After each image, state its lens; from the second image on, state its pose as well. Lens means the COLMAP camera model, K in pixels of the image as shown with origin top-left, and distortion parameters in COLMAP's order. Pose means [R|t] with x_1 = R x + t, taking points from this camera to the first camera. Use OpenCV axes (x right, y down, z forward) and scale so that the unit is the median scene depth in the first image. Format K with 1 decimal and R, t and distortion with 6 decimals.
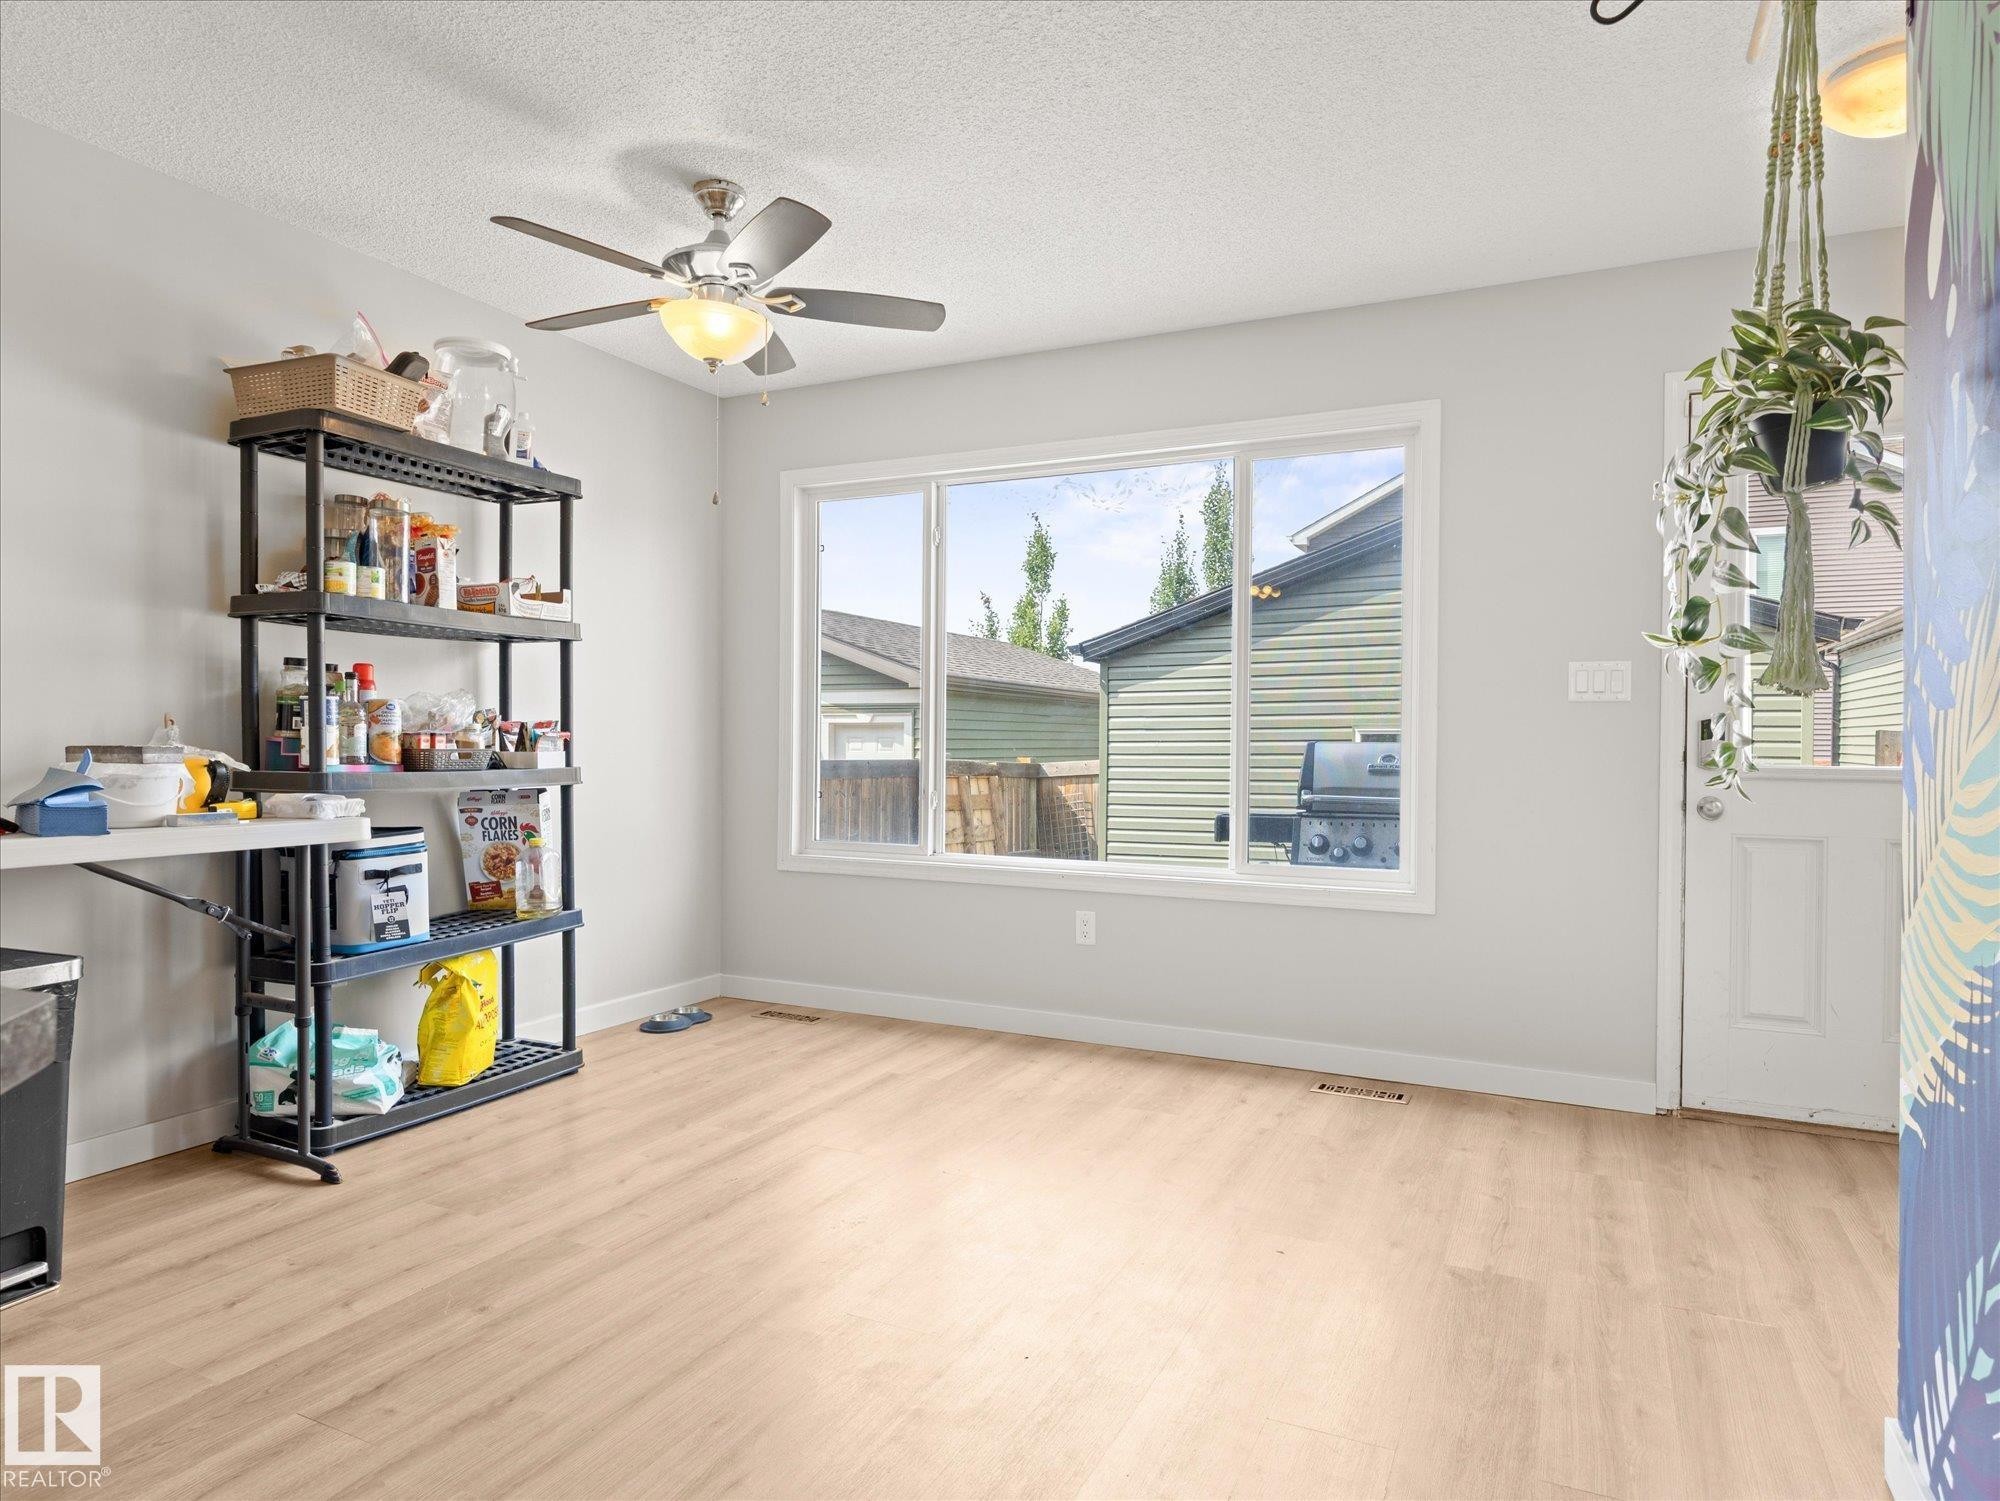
lens RADIAL K [[1177.5, 0, 1021.0], [0, 1177.5, 750.4], [0, 0, 1]] dist [0.002316, 0.001907]
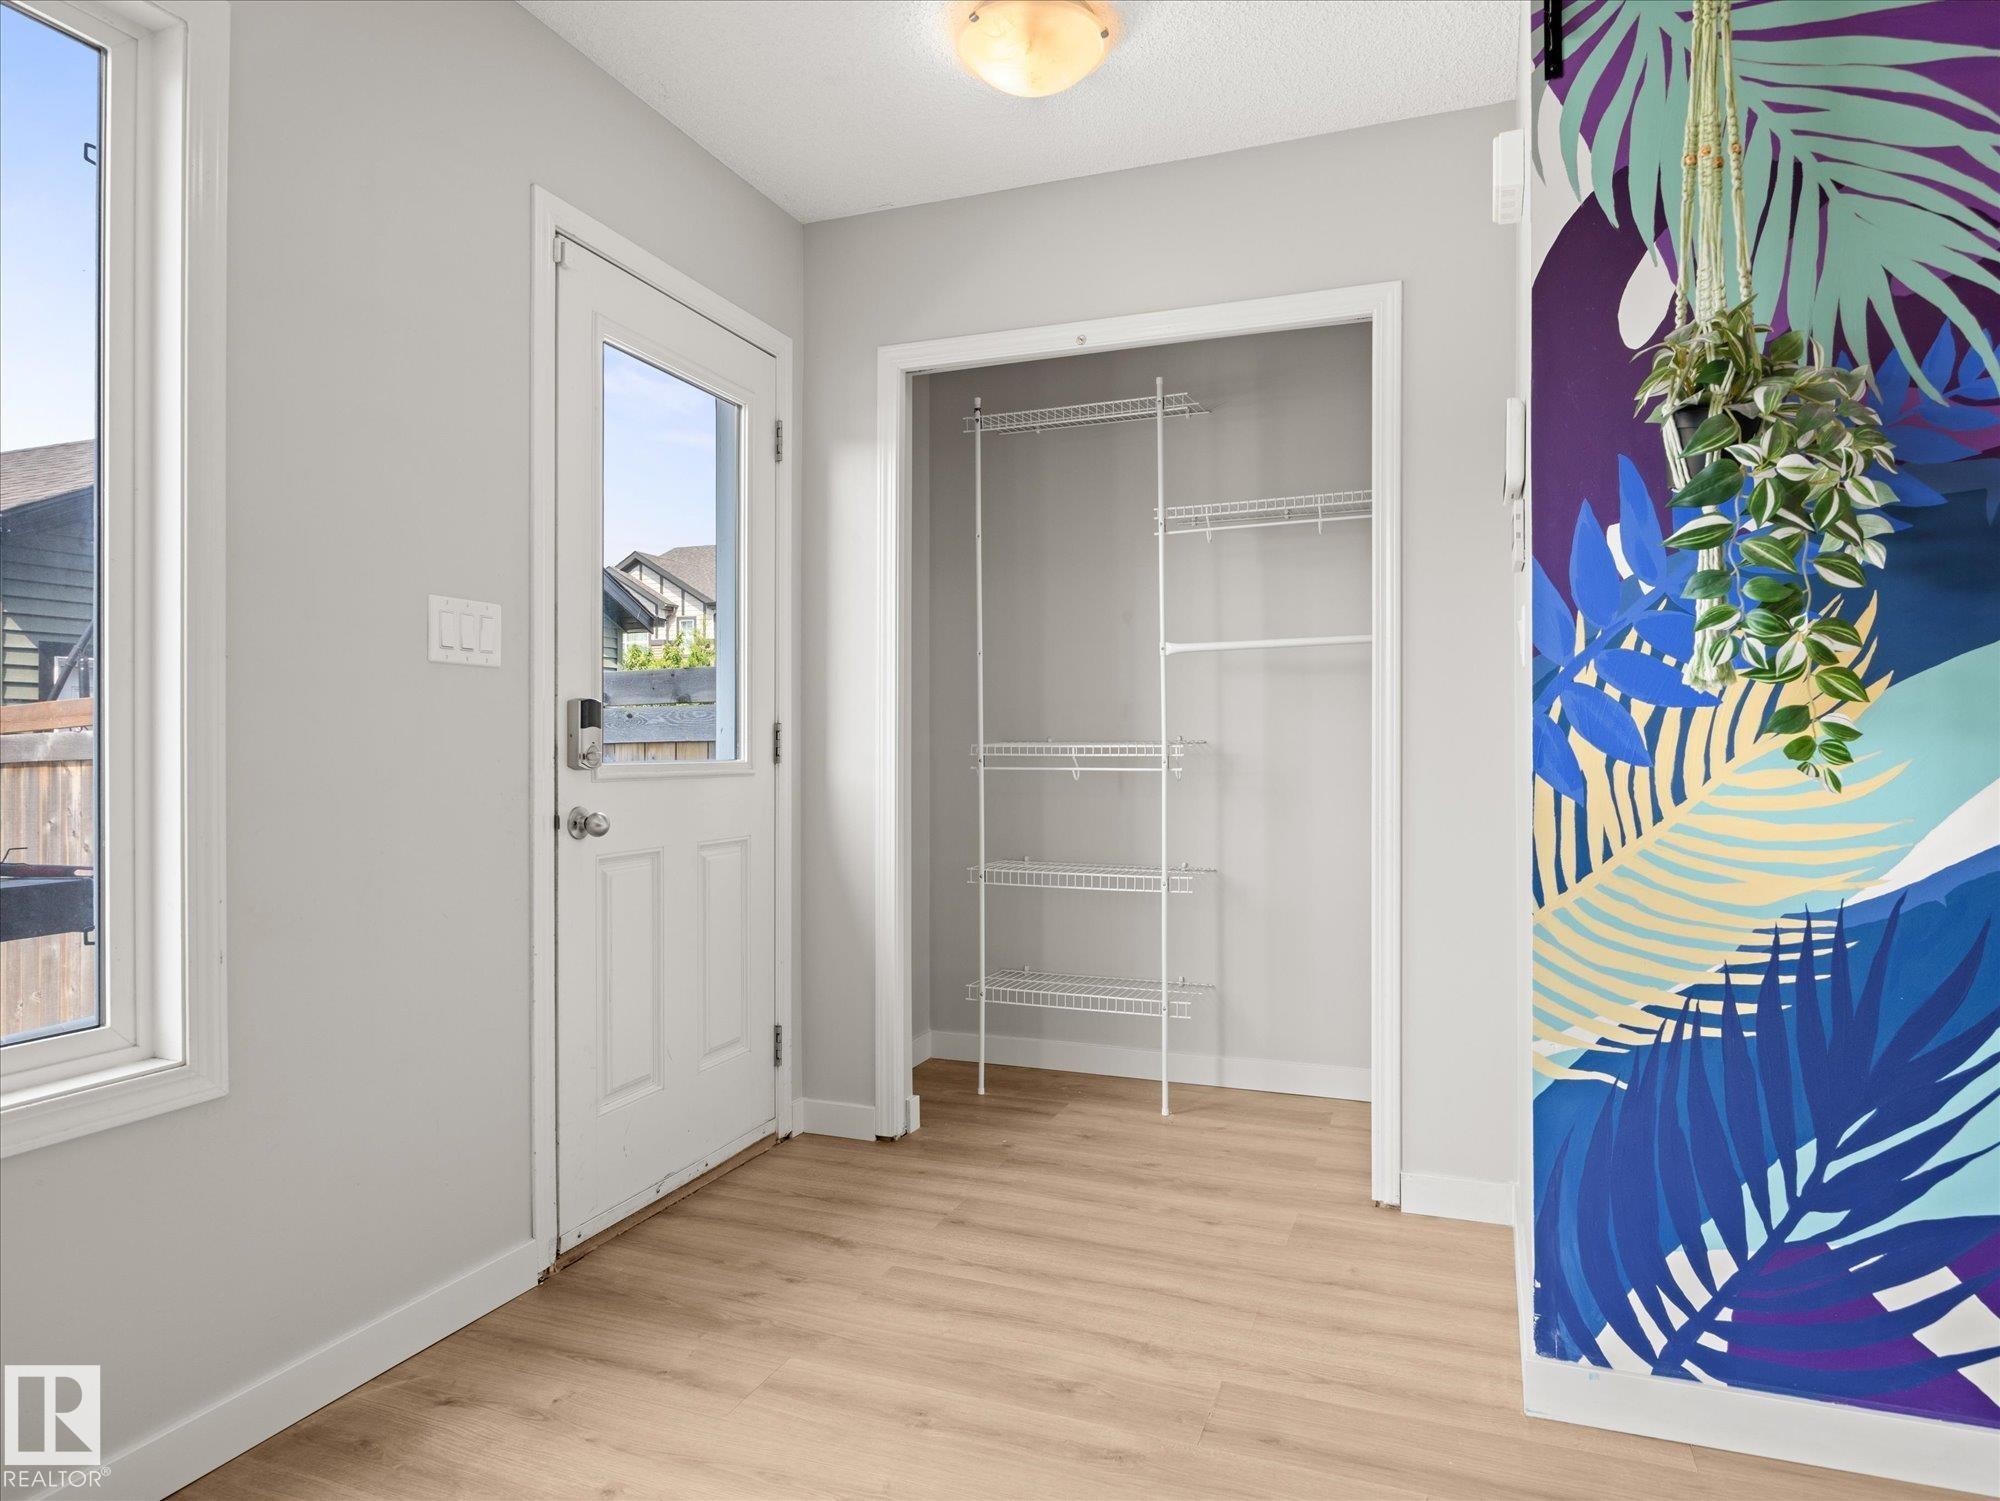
lens RADIAL K [[1204.8, 0, 1000.0], [0, 1204.8, 750.5], [0, 0, 1]] dist [-0.000827, 0.001227]
pose [[-0.071769, -0.013766, 0.997326, -0.178624], [0.004513, 0.999890, 0.014126, -0.004719], [-0.997411, 0.005514, -0.071699, 0.863881]]
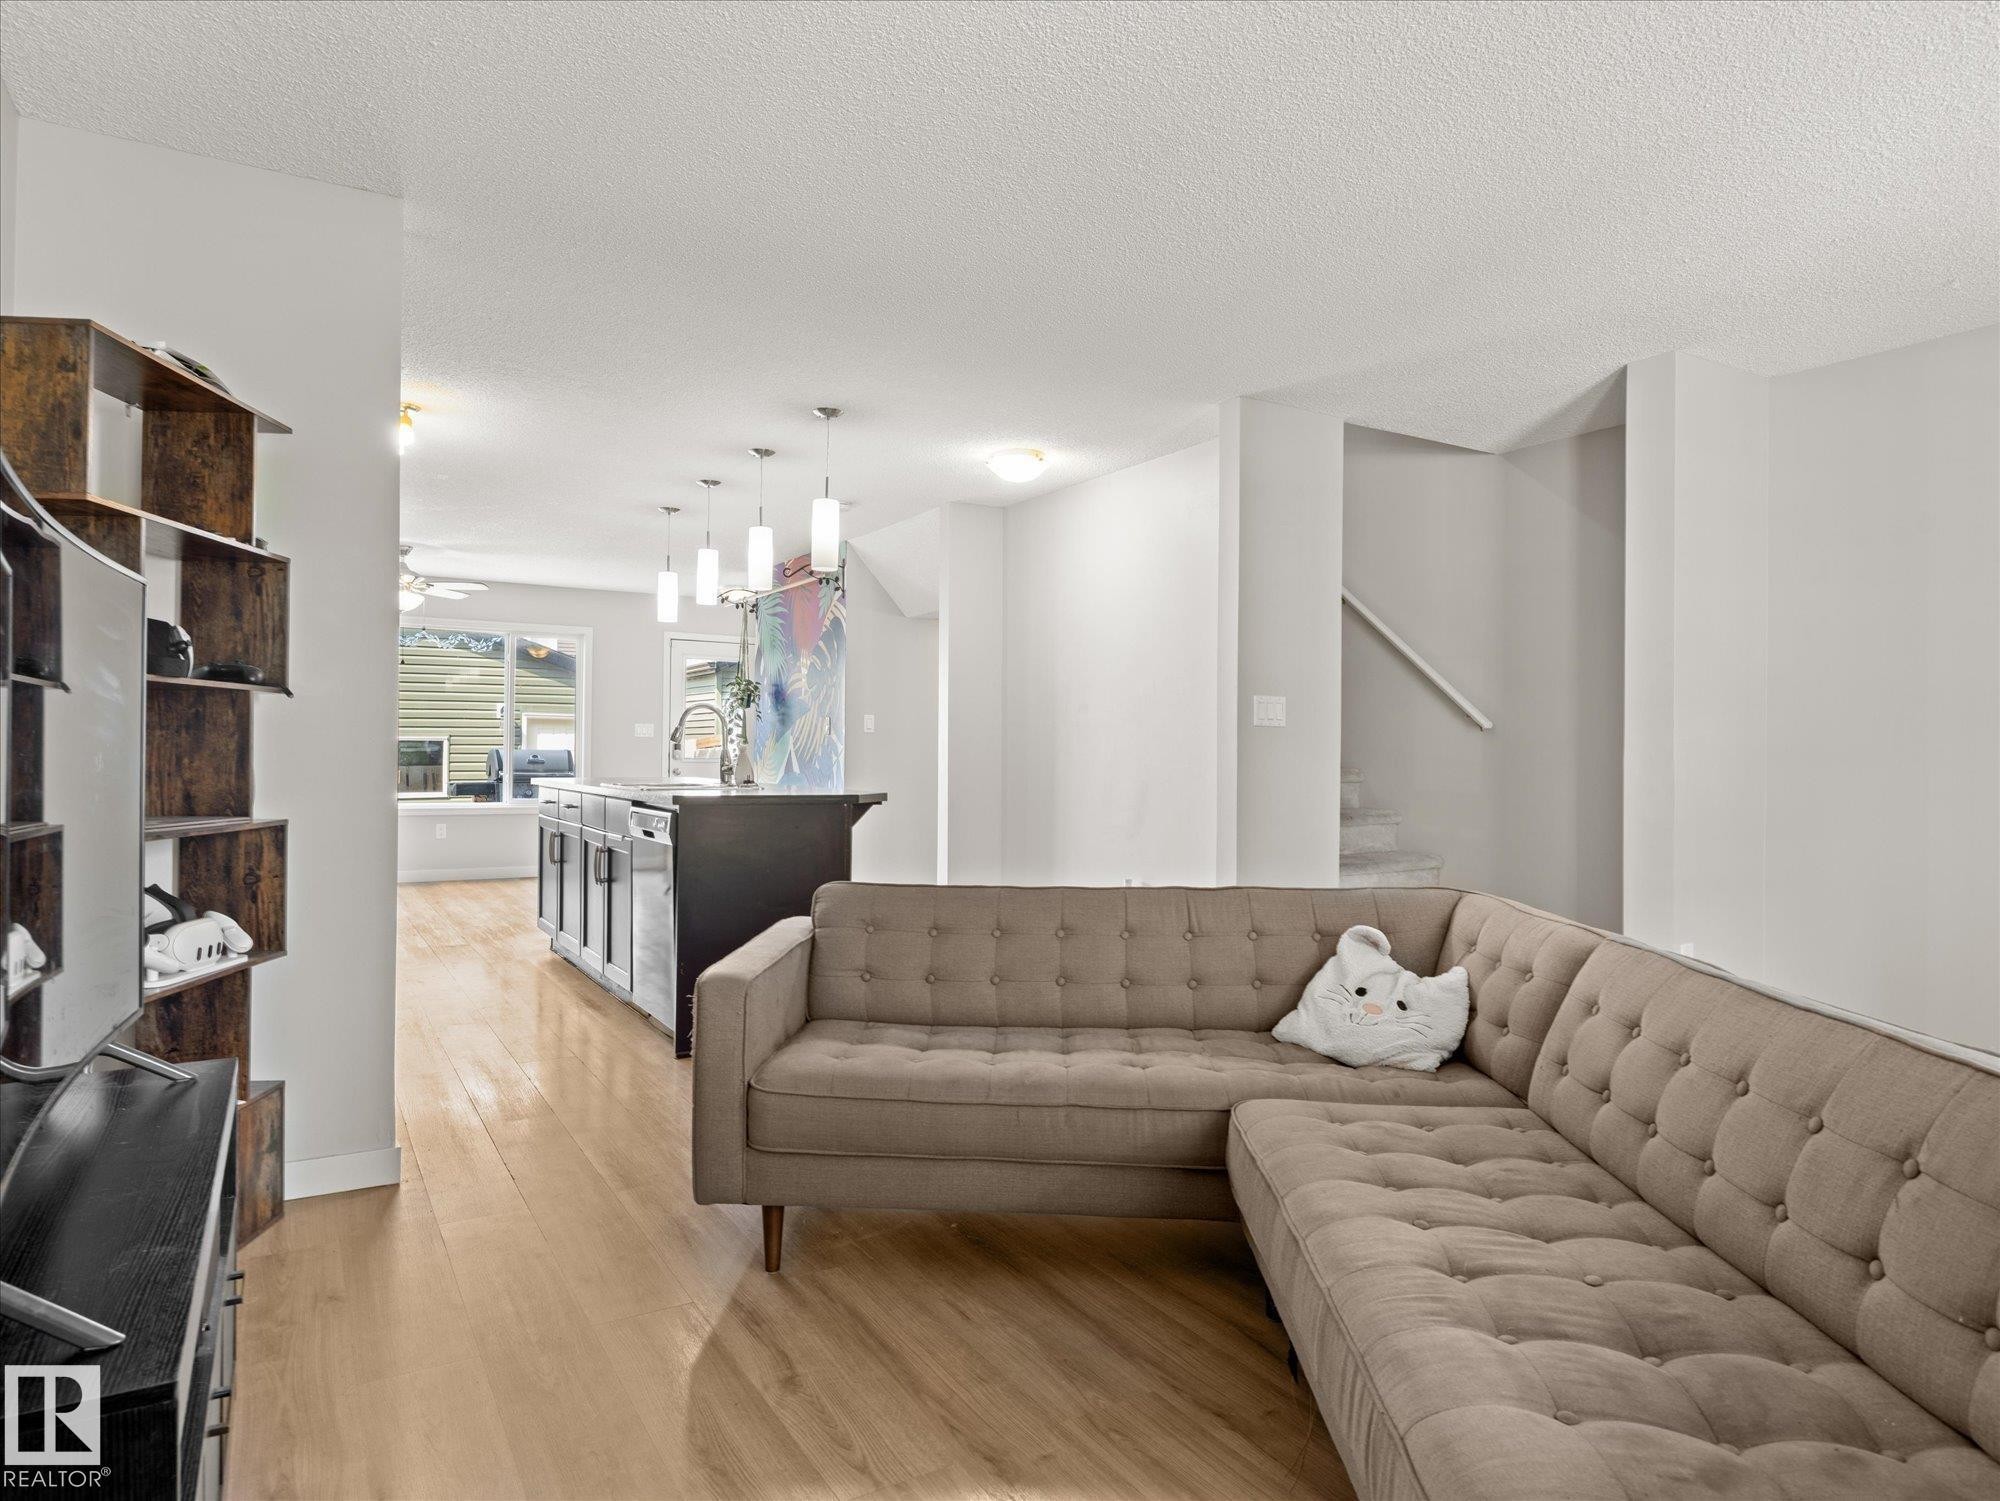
lens RADIAL K [[1204.8, 0, 1000.0], [0, 1204.8, 750.5], [0, 0, 1]] dist [-0.000827, 0.001227]
pose [[0.555595, 0.002720, 0.831449, -1.734194], [-0.003926, 0.999992, -0.000648, -0.010145], [-0.831444, -0.002905, 0.555601, -1.621597]]
